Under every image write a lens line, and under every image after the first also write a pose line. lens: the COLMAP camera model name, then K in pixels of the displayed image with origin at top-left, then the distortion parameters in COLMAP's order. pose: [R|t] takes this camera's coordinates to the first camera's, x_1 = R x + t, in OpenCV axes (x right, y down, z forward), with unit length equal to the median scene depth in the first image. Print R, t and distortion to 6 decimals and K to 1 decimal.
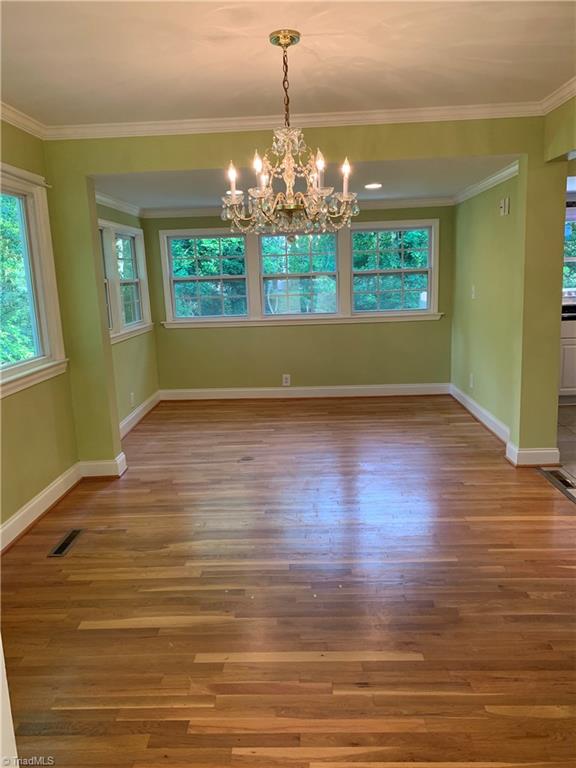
lens RADIAL K [[584.0, 0, 284.4], [0, 584.0, 380.6], [0, 0, 1]] dist [0.068047, -0.091800]
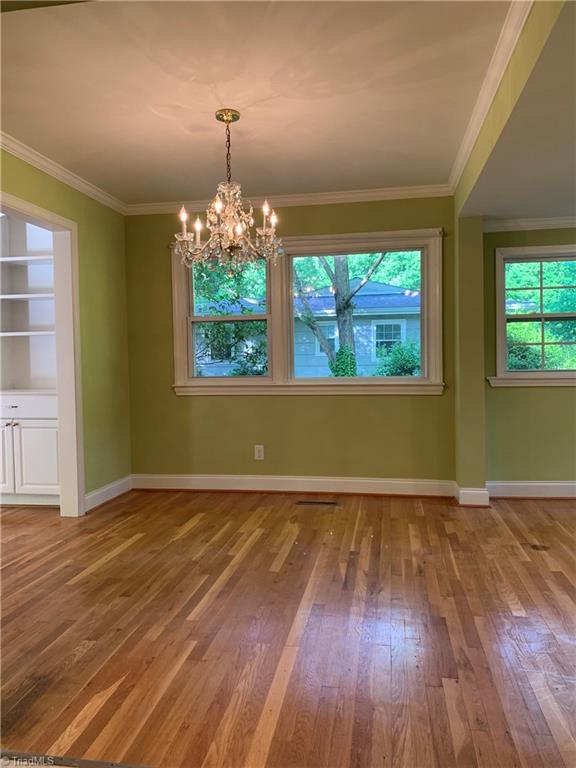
lens RADIAL K [[584.0, 0, 284.4], [0, 584.0, 380.6], [0, 0, 1]] dist [0.068047, -0.091800]
pose [[-0.137570, 0.073916, -0.987730, 0.713277], [-0.162670, 0.981985, 0.096143, -0.092239], [0.977043, 0.173900, -0.123068, 0.770278]]
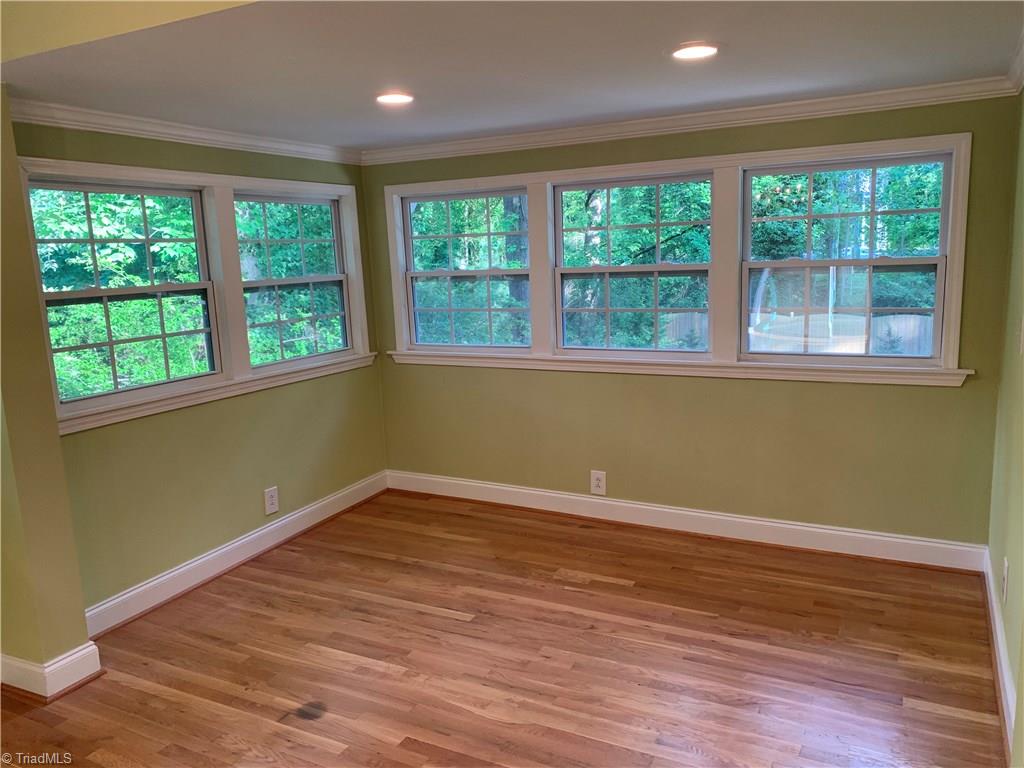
lens RADIAL K [[778.7, 0, 512.0], [0, 778.7, 384.0], [0, 0, 1]] dist [0.068047, -0.091800]
pose [[0.902458, 0.074788, -0.424237, 0.308740], [-0.074275, 0.997079, 0.017773, -0.132062], [0.424327, 0.015471, 0.905377, 0.552757]]
